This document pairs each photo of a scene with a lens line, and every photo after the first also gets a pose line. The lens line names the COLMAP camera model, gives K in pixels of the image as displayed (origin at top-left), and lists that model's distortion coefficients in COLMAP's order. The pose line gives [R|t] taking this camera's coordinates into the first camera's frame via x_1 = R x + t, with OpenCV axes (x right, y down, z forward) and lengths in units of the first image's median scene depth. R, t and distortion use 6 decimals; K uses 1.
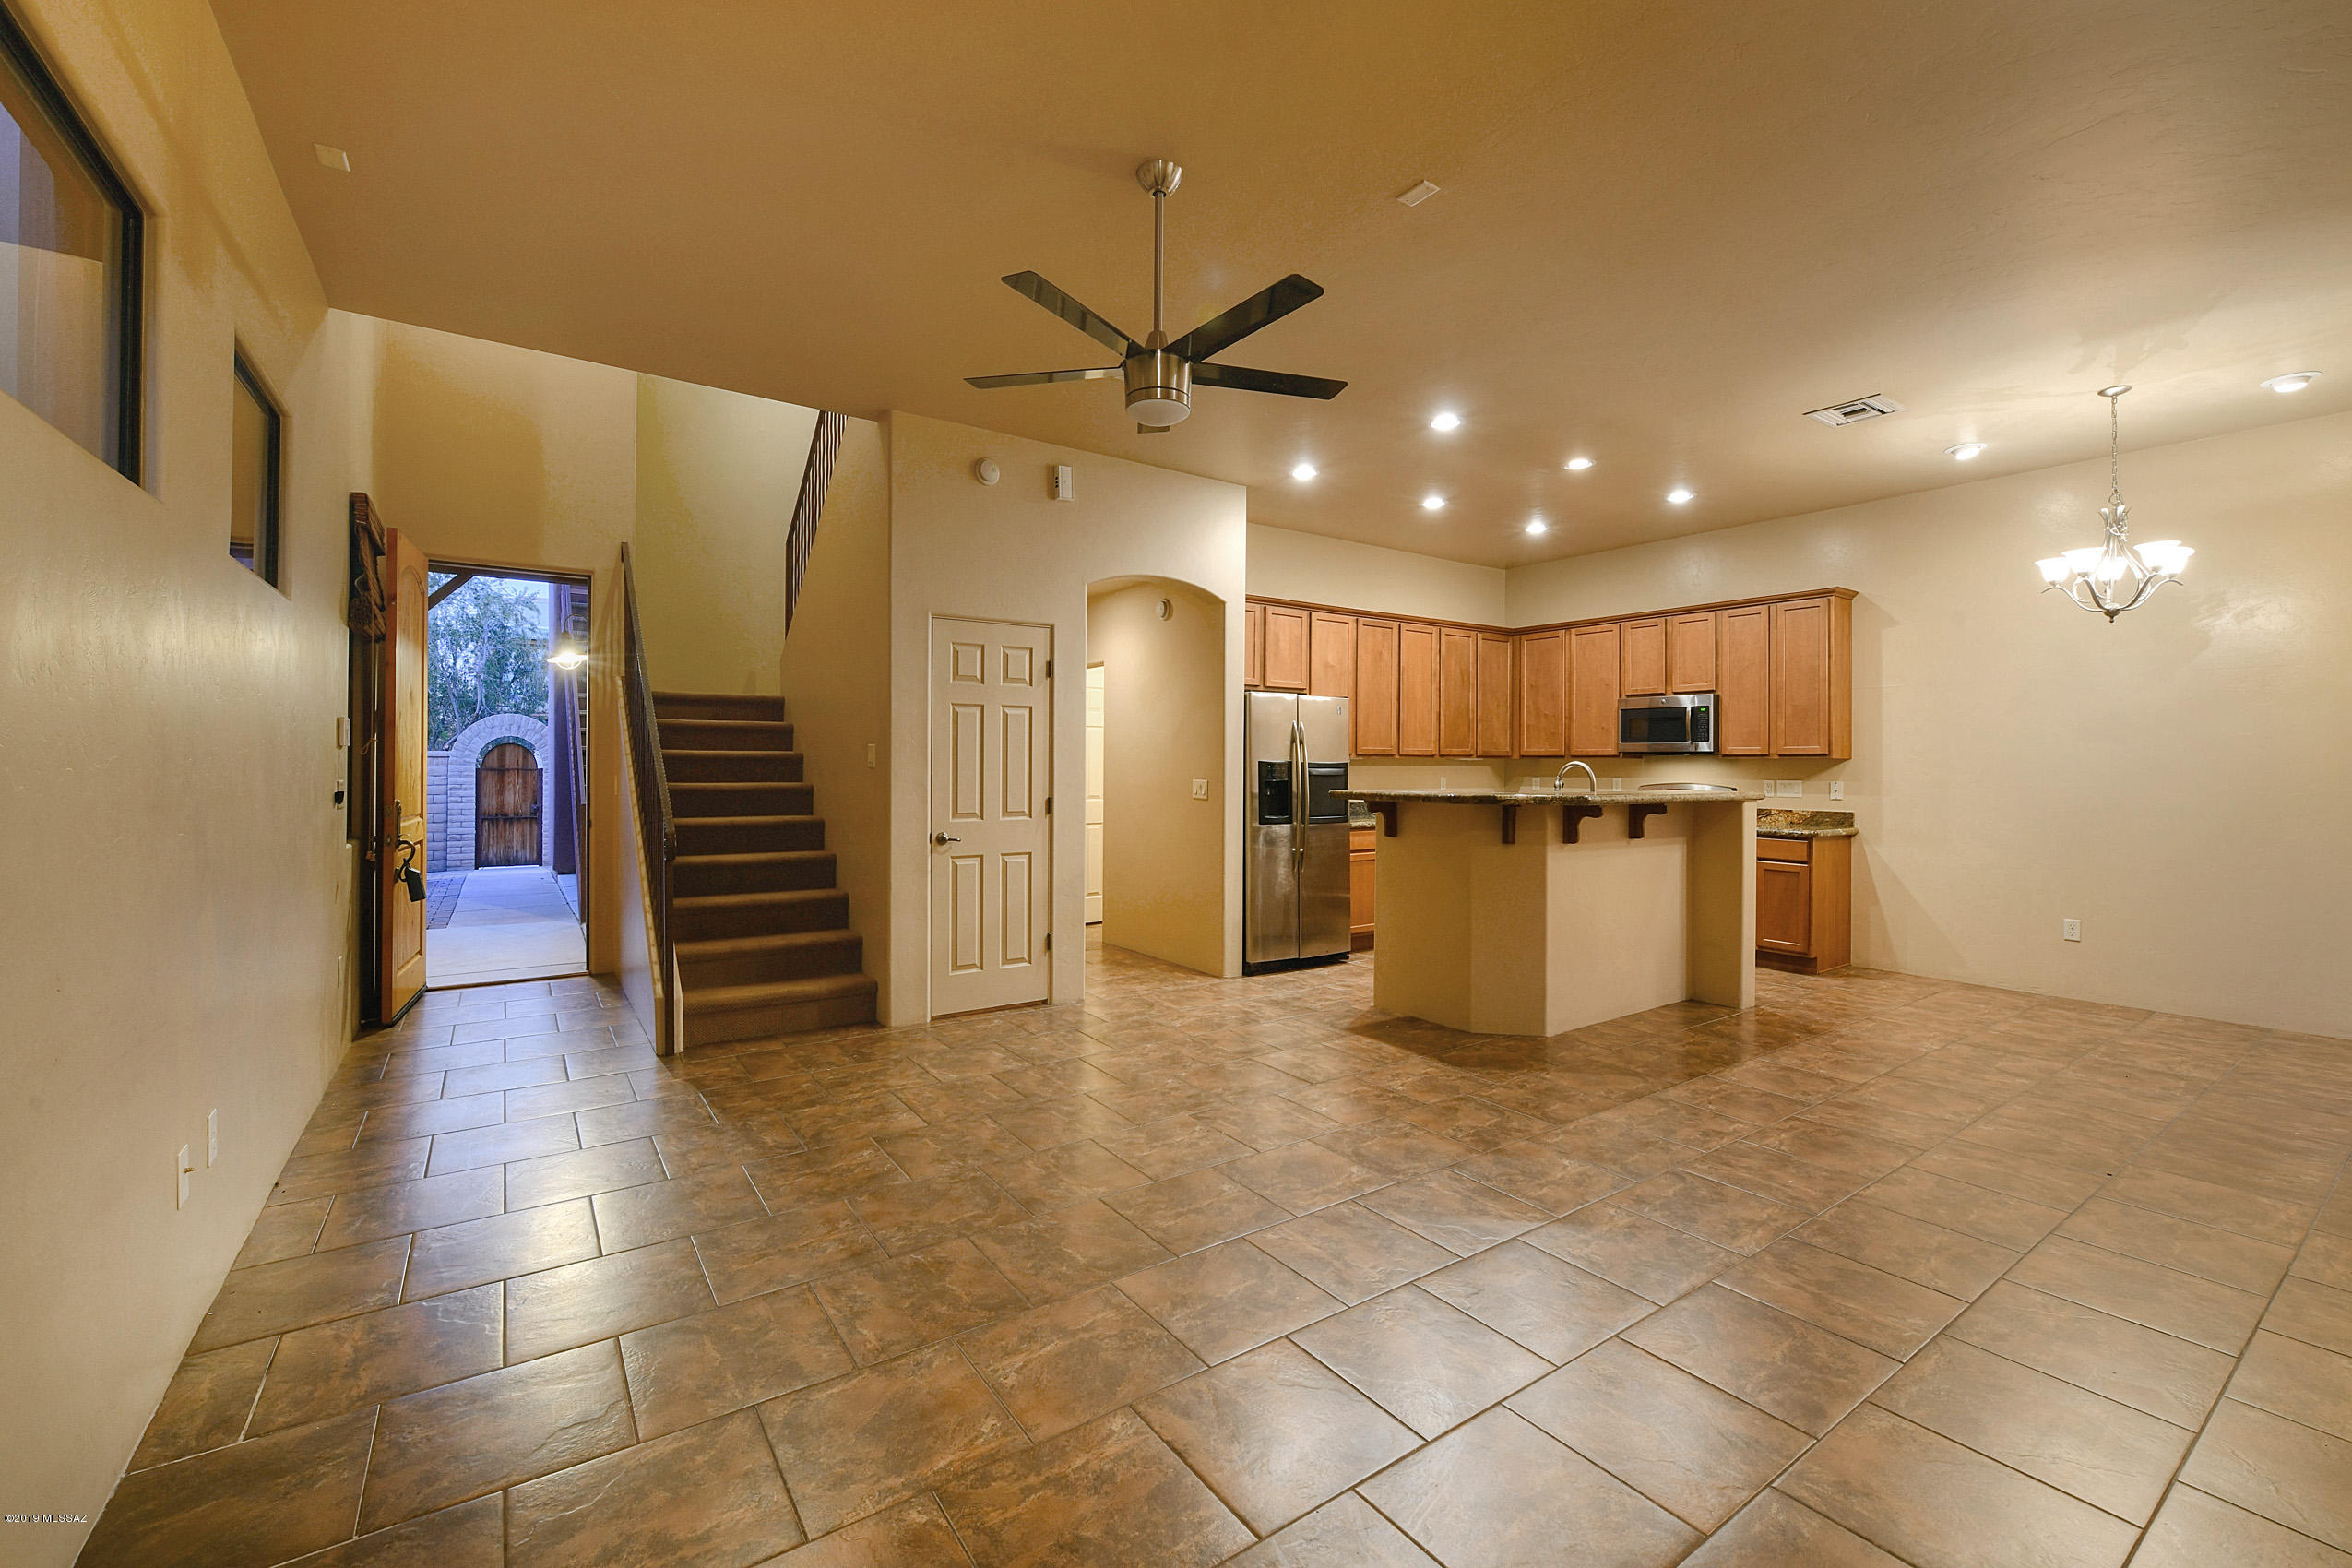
lens RADIAL K [[955.1, 0, 1108.2], [0, 955.1, 758.6], [0, 0, 1]] dist [-0.005142, -0.000275]
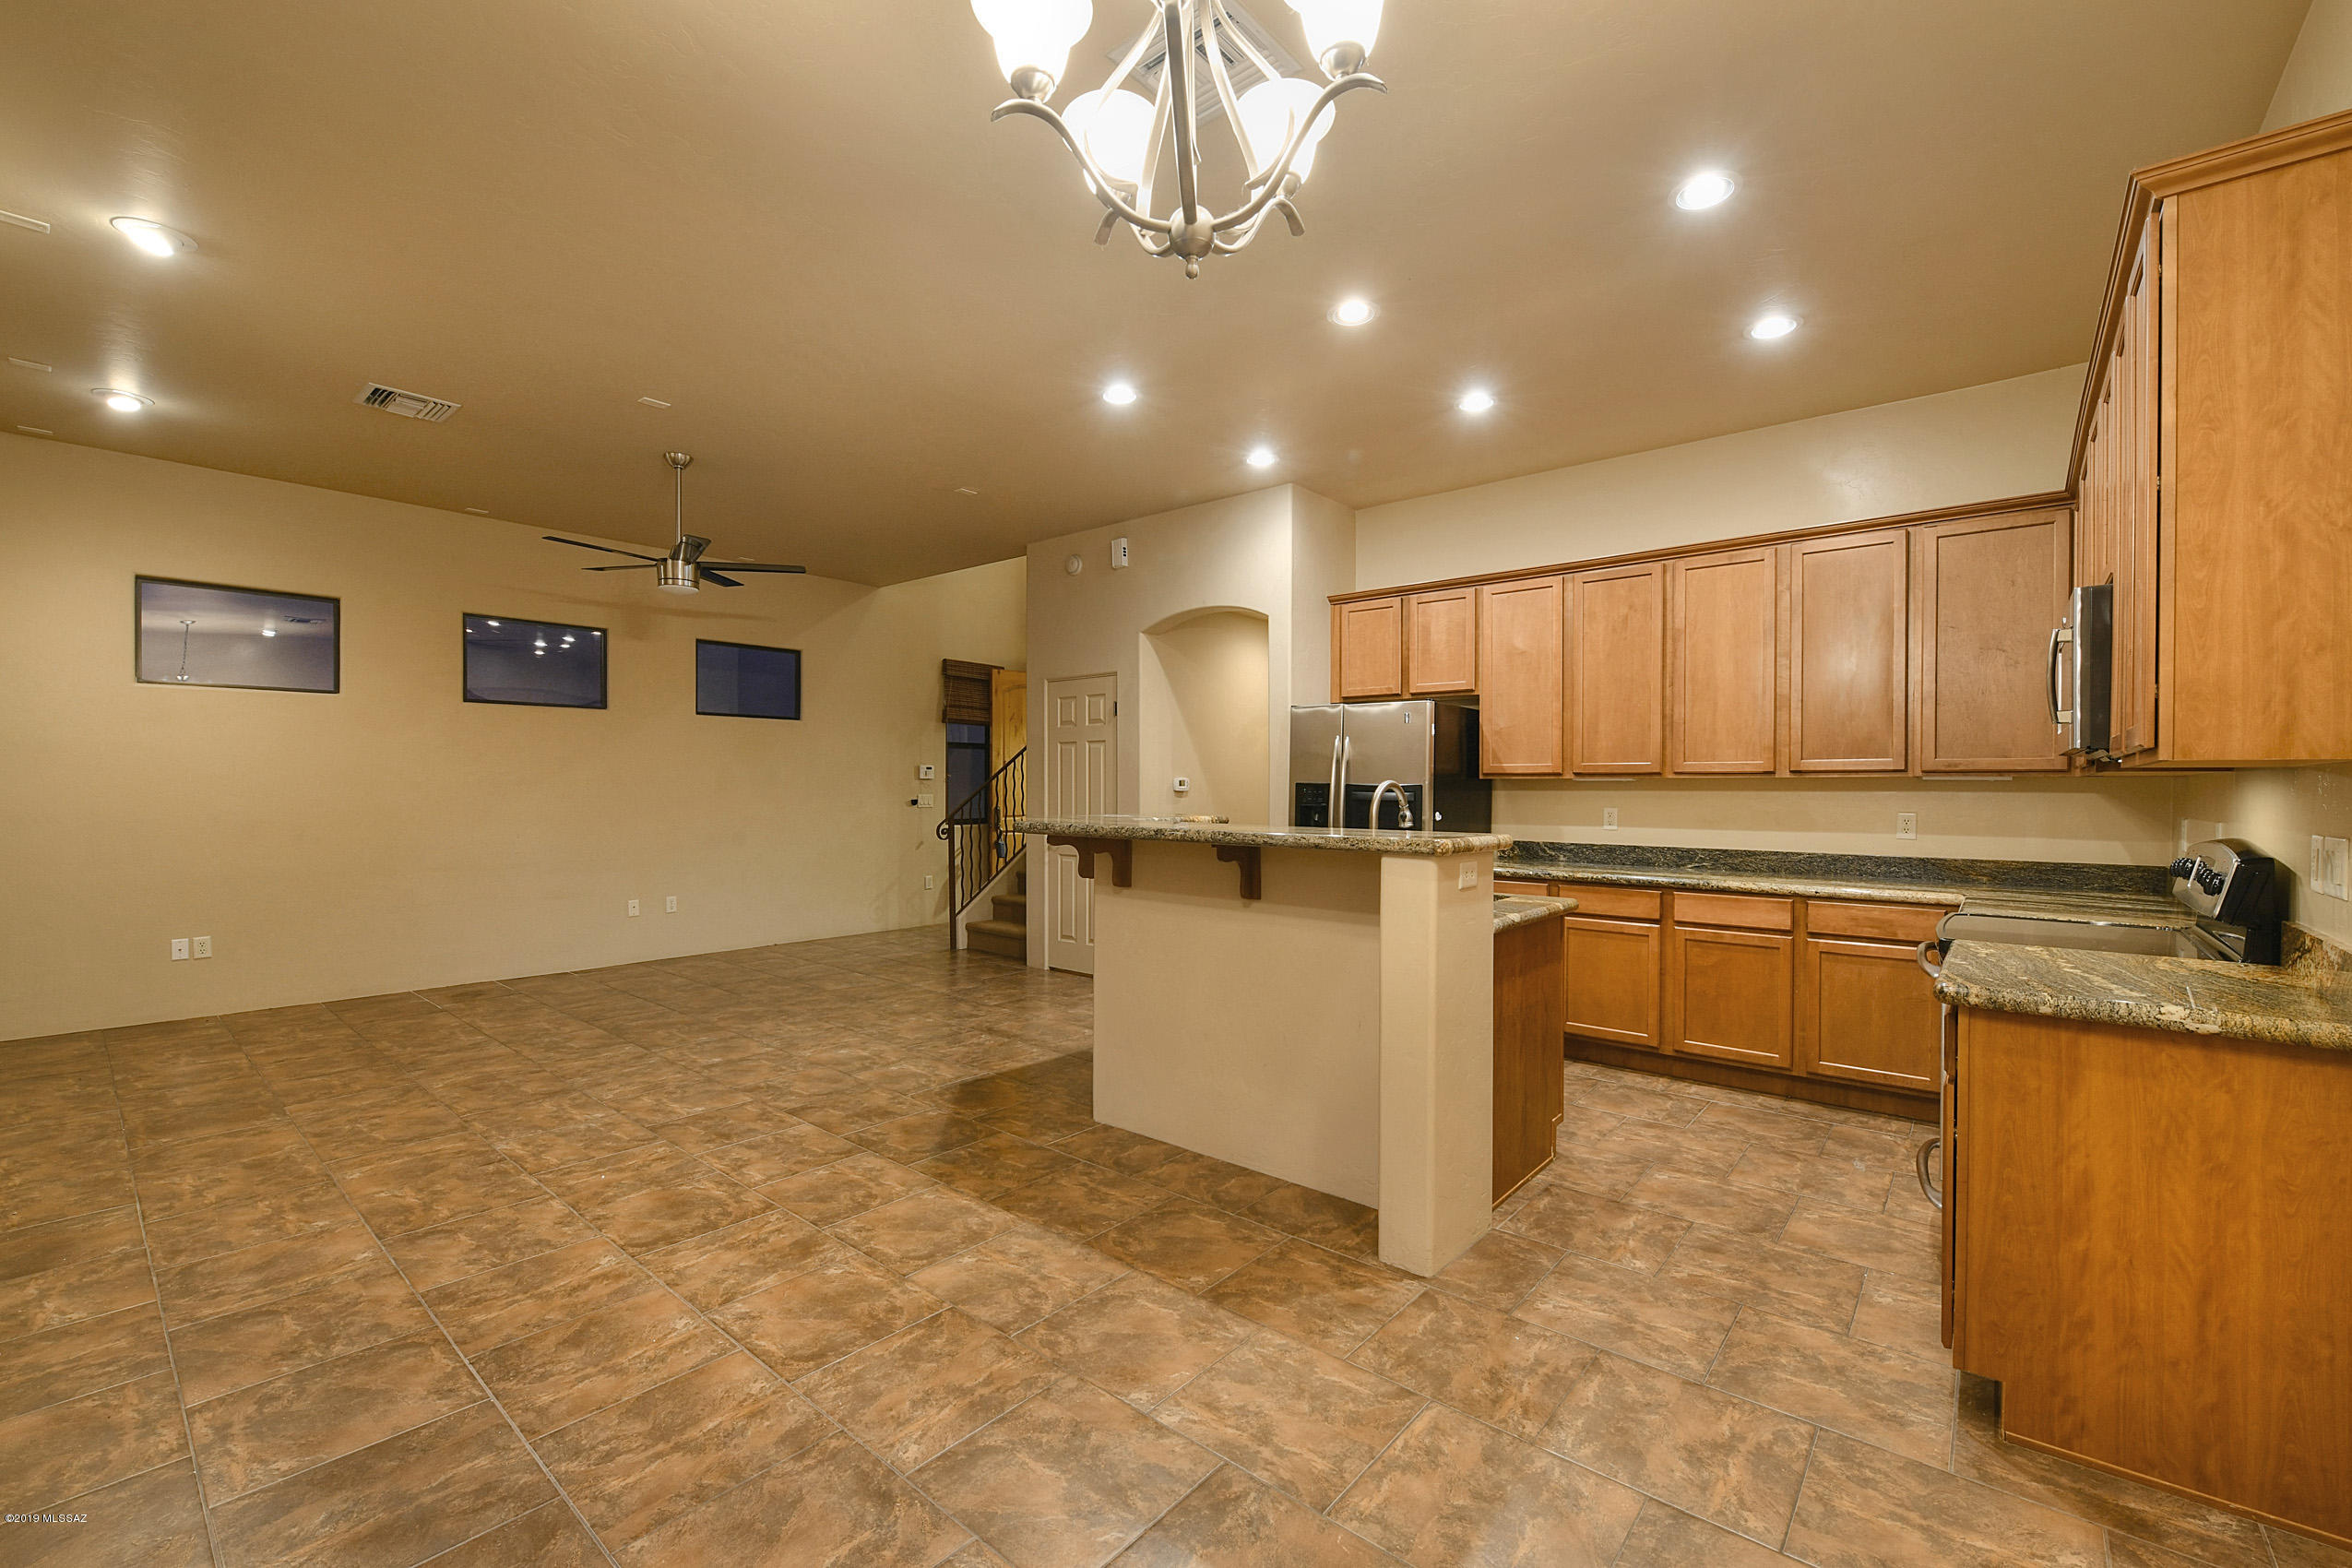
lens RADIAL K [[933.6, 0, 1276.8], [0, 933.6, 793.7], [0, 0, 1]] dist [-0.005965, -0.000967]
pose [[0.342404, 0.001553, -0.939552, 1.250026], [-0.000415, 0.999999, 0.001502, 0.013817], [0.939553, -0.000124, 0.342404, 0.871496]]
